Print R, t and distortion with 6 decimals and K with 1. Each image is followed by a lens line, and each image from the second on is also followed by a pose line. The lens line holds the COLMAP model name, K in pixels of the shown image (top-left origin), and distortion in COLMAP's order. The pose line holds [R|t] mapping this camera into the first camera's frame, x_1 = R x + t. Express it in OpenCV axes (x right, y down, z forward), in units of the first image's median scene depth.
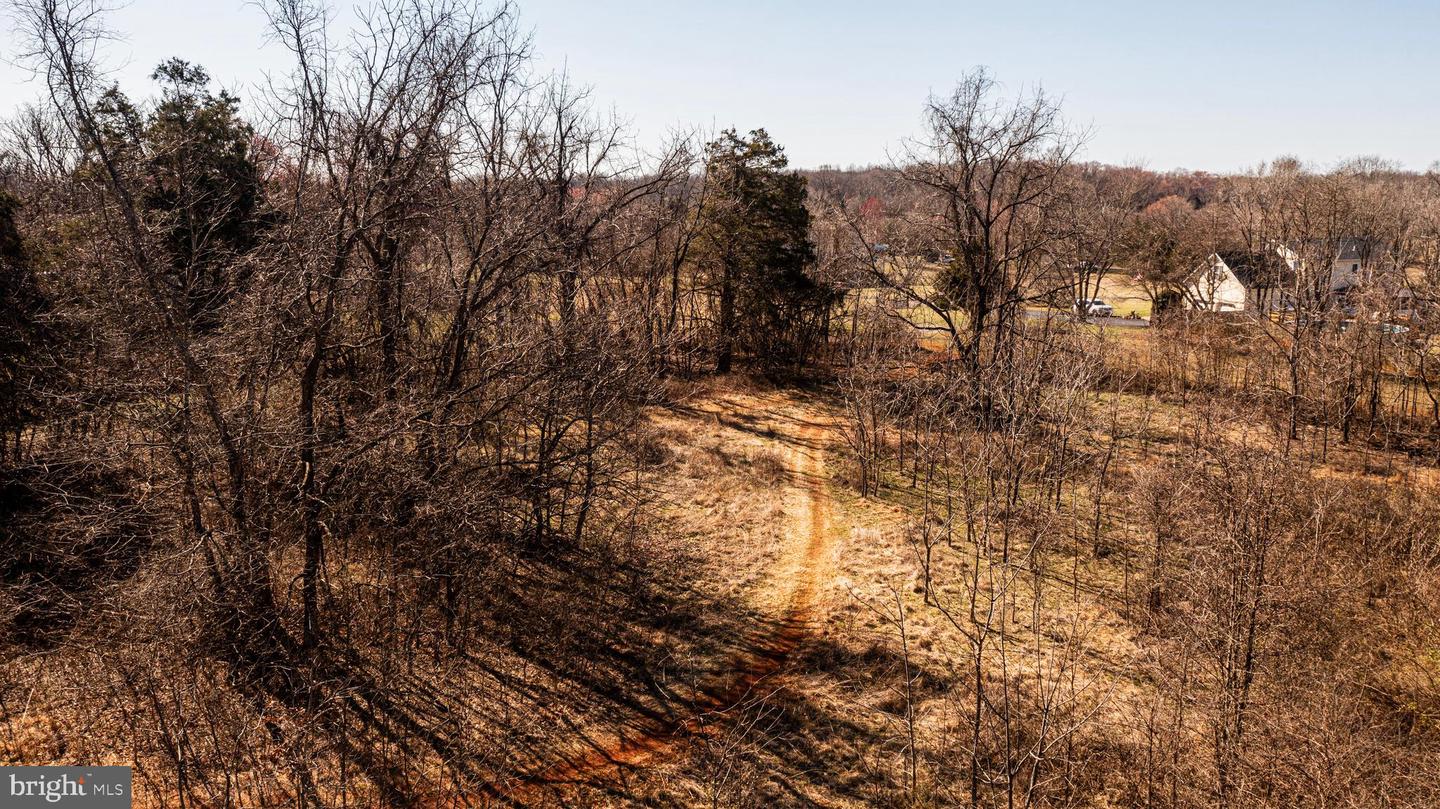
lens RADIAL K [[1138.5, 0, 715.2], [0, 1138.5, 399.8], [0, 0, 1]] dist [-0.015334, 0.006215]
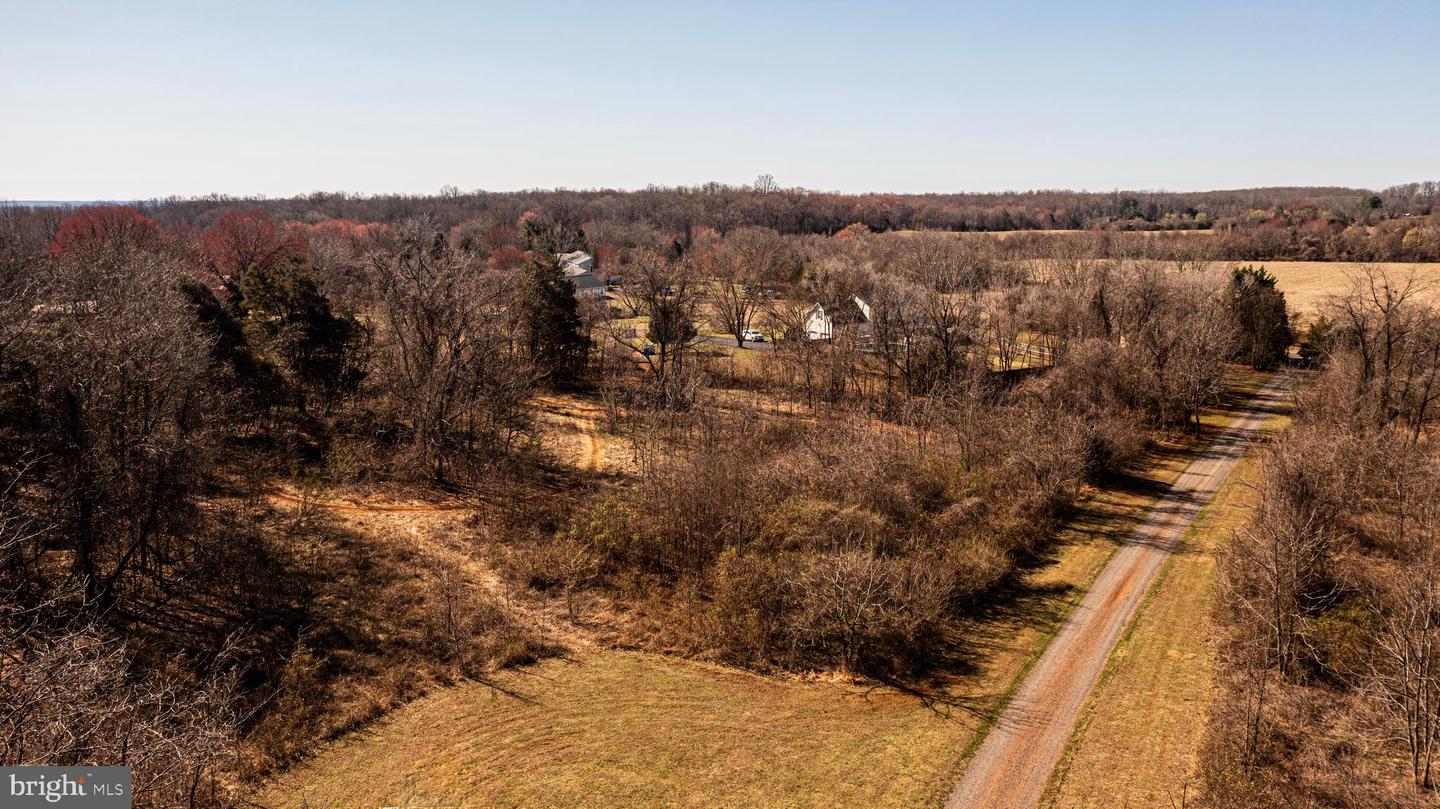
lens RADIAL K [[1138.5, 0, 717.7], [0, 1138.5, 402.1], [0, 0, 1]] dist [-0.015334, 0.006215]
pose [[0.973229, -0.038764, 0.226545, -0.167691], [0.039517, 0.999218, 0.001213, 0.016492], [-0.226415, 0.007772, 0.974000, -1.197331]]
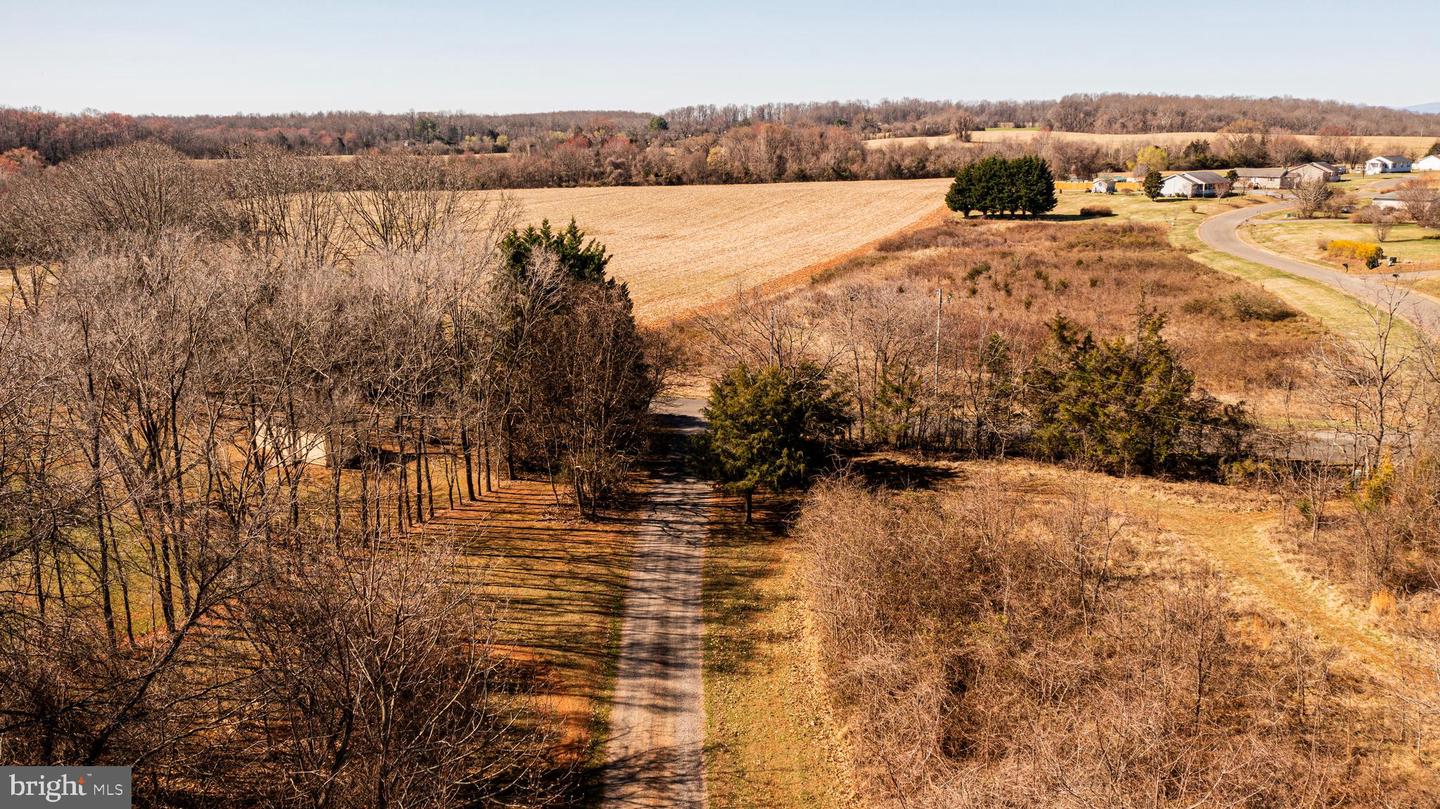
lens RADIAL K [[1138.5, 0, 716.5], [0, 1138.5, 399.6], [0, 0, 1]] dist [-0.015334, 0.006215]
pose [[0.692277, -0.166042, 0.702270, 1.370815], [0.126274, 0.986027, 0.108655, -0.244597], [-0.710498, 0.013459, 0.703570, 0.709382]]
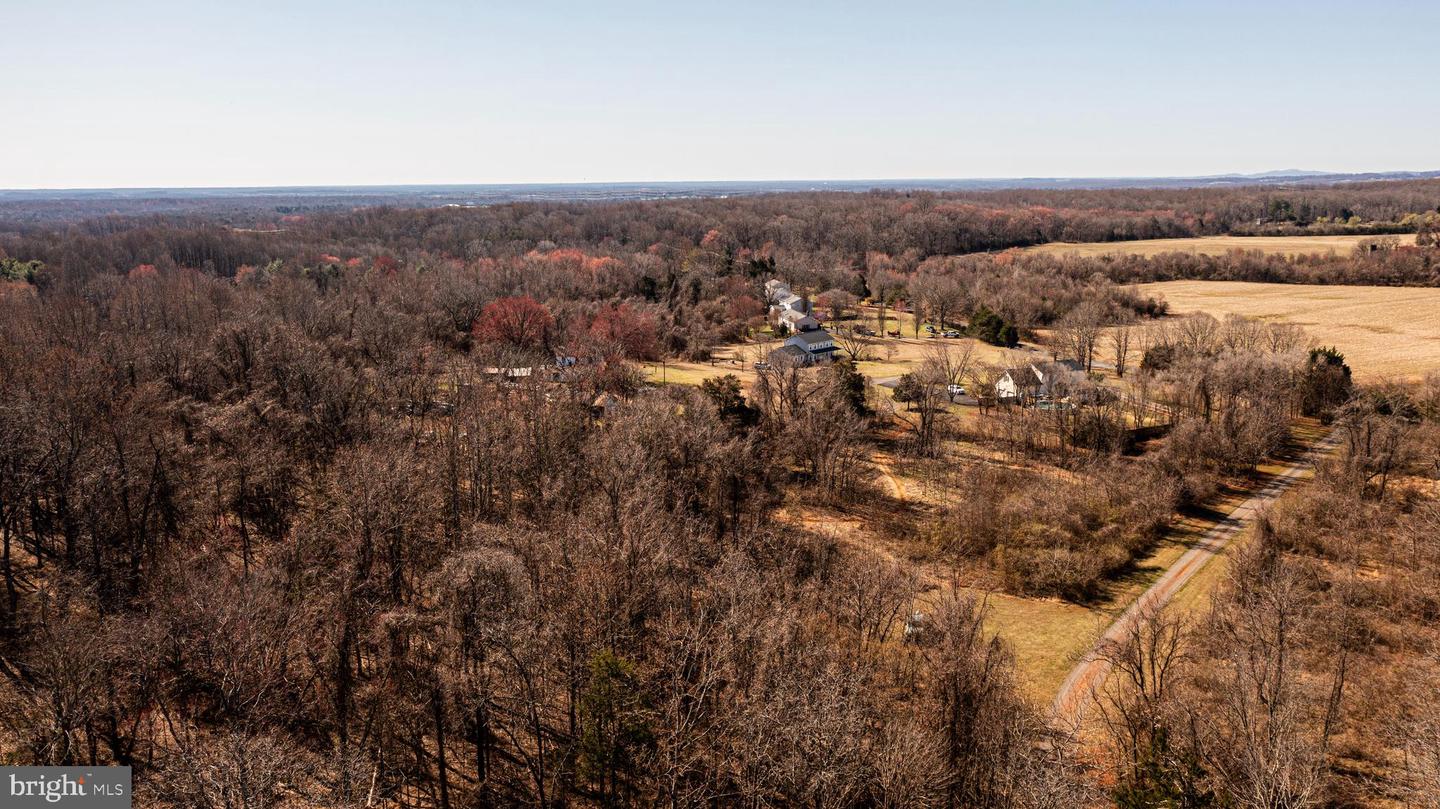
lens RADIAL K [[1138.5, 0, 717.2], [0, 1138.5, 406.1], [0, 0, 1]] dist [-0.015334, 0.006215]
pose [[0.993659, -0.027819, 0.108938, -0.866790], [0.026061, 0.999507, 0.017532, -0.231932], [-0.109372, -0.014581, 0.993894, -2.684947]]
